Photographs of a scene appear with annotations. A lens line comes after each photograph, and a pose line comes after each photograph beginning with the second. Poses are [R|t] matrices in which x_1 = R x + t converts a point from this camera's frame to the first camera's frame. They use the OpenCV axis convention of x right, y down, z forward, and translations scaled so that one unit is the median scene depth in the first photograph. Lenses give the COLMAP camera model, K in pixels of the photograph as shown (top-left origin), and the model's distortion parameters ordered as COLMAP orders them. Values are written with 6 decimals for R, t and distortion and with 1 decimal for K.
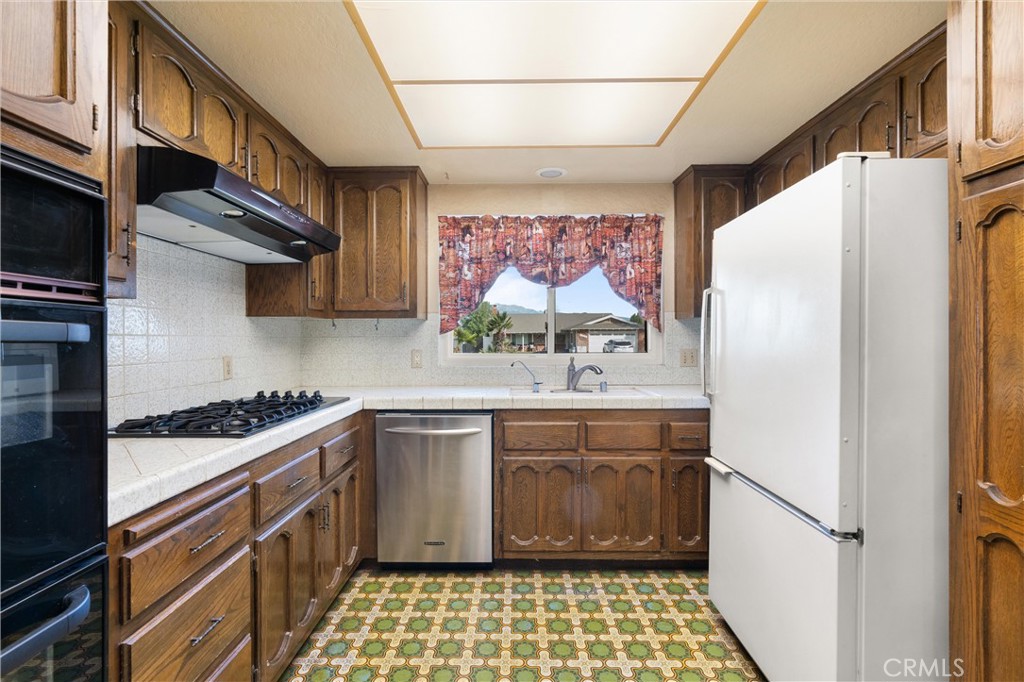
lens RADIAL K [[463.0, 0, 512.0], [0, 463.0, 341.0], [0, 0, 1]] dist [-0.009007, -0.000079]
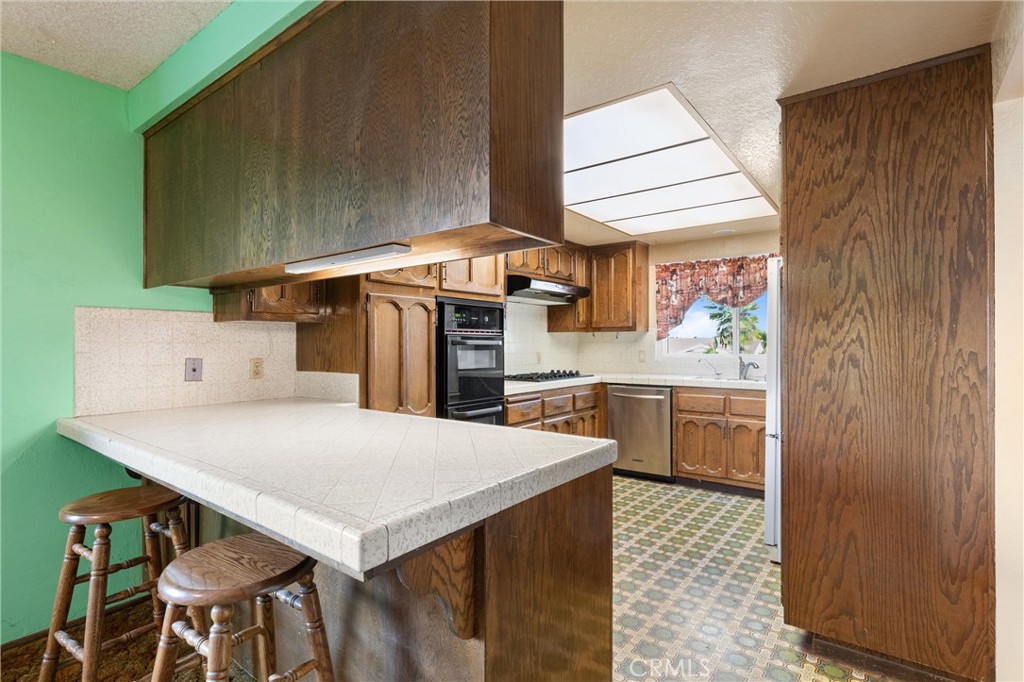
lens RADIAL K [[504.6, 0, 512.0], [0, 504.6, 341.0], [0, 0, 1]] dist [-0.000796, 0.000118]
pose [[0.801147, -0.002335, -0.598463, 0.541010], [-0.001752, 0.999979, -0.006247, -0.002471], [0.598465, 0.006053, 0.801126, -0.747994]]
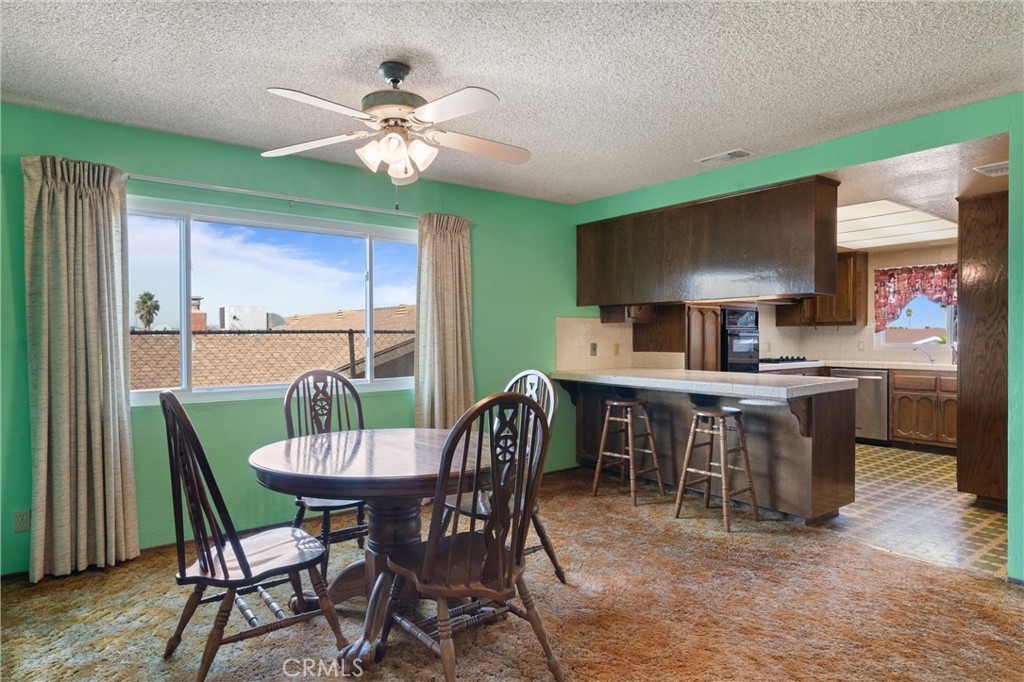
lens RADIAL K [[583.3, 0, 512.0], [0, 583.3, 341.0], [0, 0, 1]] dist [0.000734, 0.000326]
pose [[0.611561, 0.008276, -0.791154, 0.931462], [-0.002732, 0.999961, 0.008348, 0.002145], [0.791193, -0.002944, 0.611560, -1.832112]]
